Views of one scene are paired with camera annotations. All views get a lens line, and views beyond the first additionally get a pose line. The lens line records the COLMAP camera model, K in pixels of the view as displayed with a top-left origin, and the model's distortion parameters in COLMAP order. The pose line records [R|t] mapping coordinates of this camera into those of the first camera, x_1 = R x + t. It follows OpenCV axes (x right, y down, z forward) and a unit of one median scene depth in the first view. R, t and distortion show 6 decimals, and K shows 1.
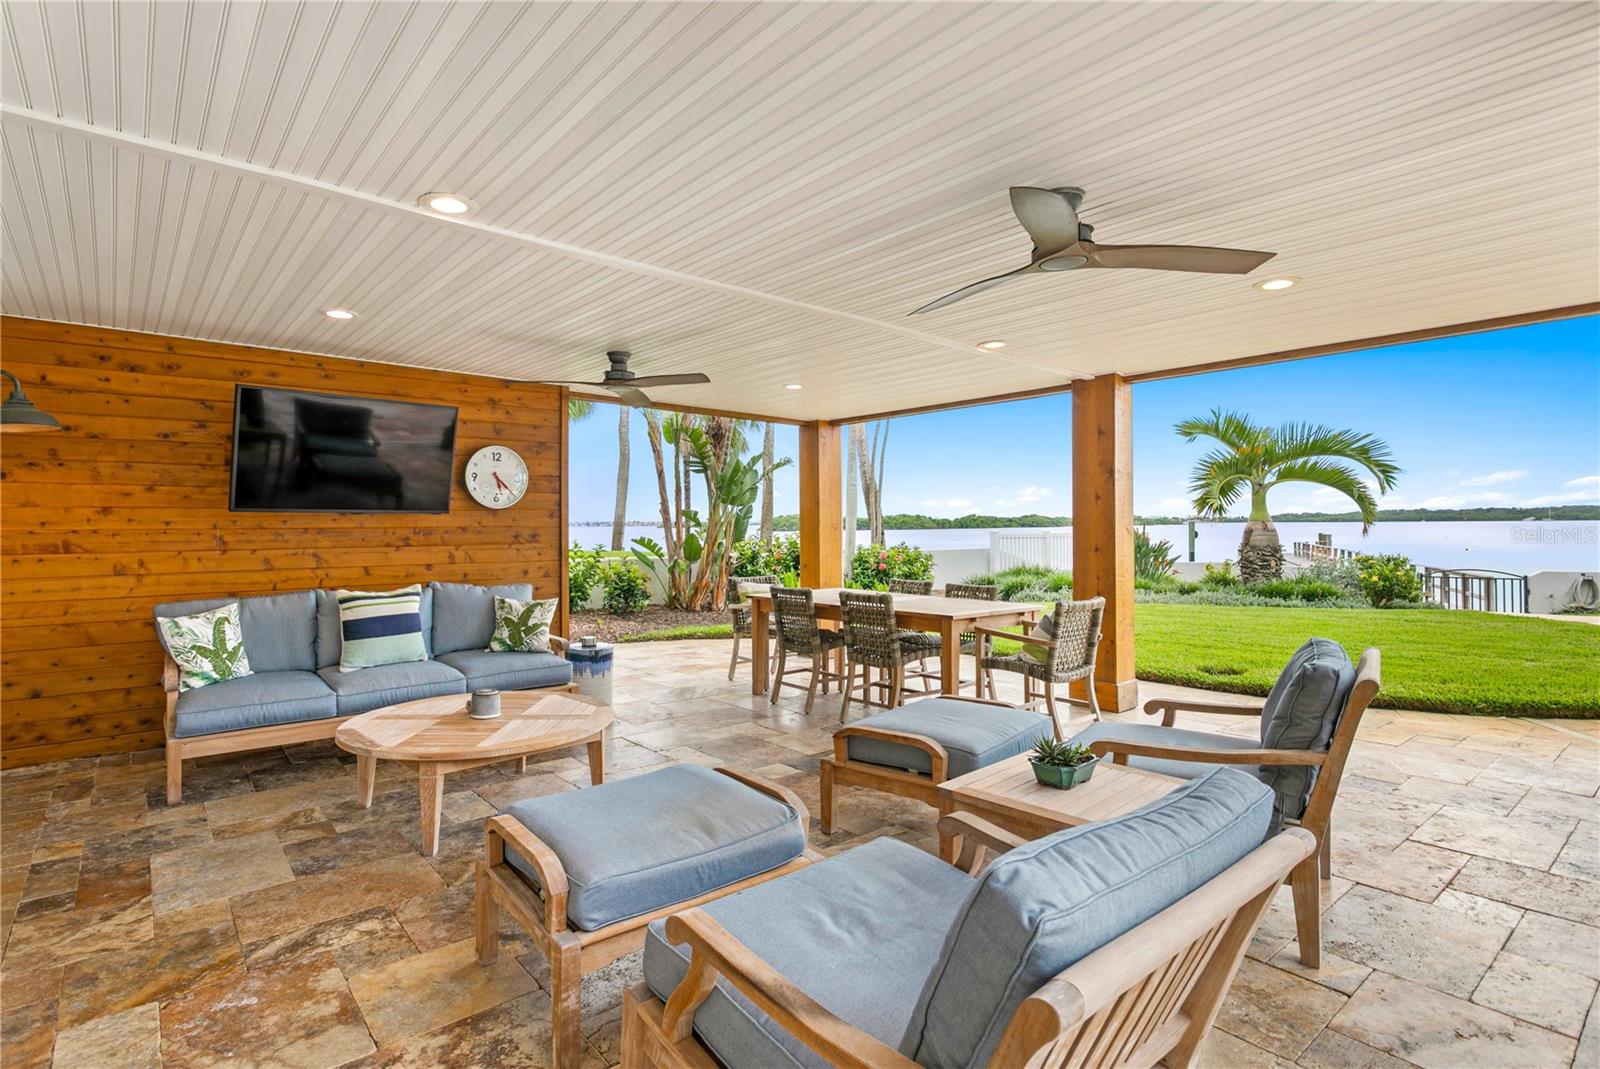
lens RADIAL K [[818.4, 0, 789.1], [0, 818.4, 520.0], [0, 0, 1]] dist [0.001928, 0.000480]
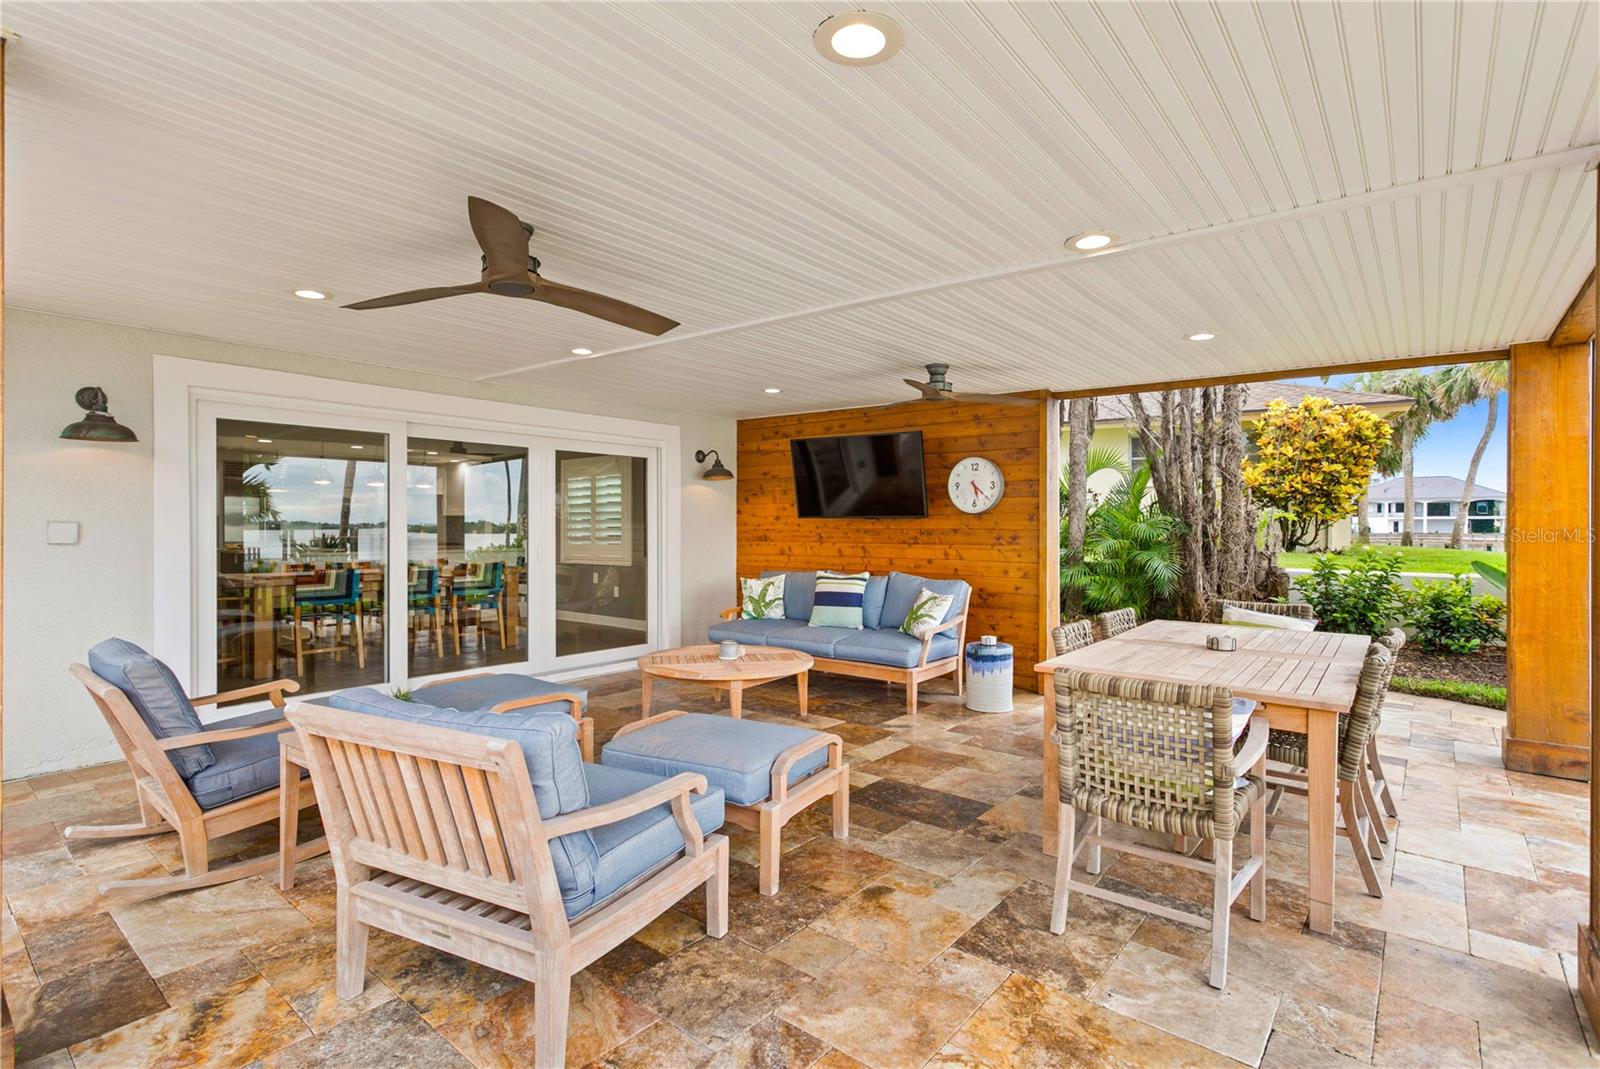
lens RADIAL K [[772.0, 0, 794.1], [0, 772.0, 537.7], [0, 0, 1]] dist [0.017215, -0.000278]
pose [[0.195340, 0.015543, -0.980612, 0.649713], [-0.000940, 0.999877, 0.015661, 0.003671], [0.980735, -0.002138, 0.195331, 0.558036]]
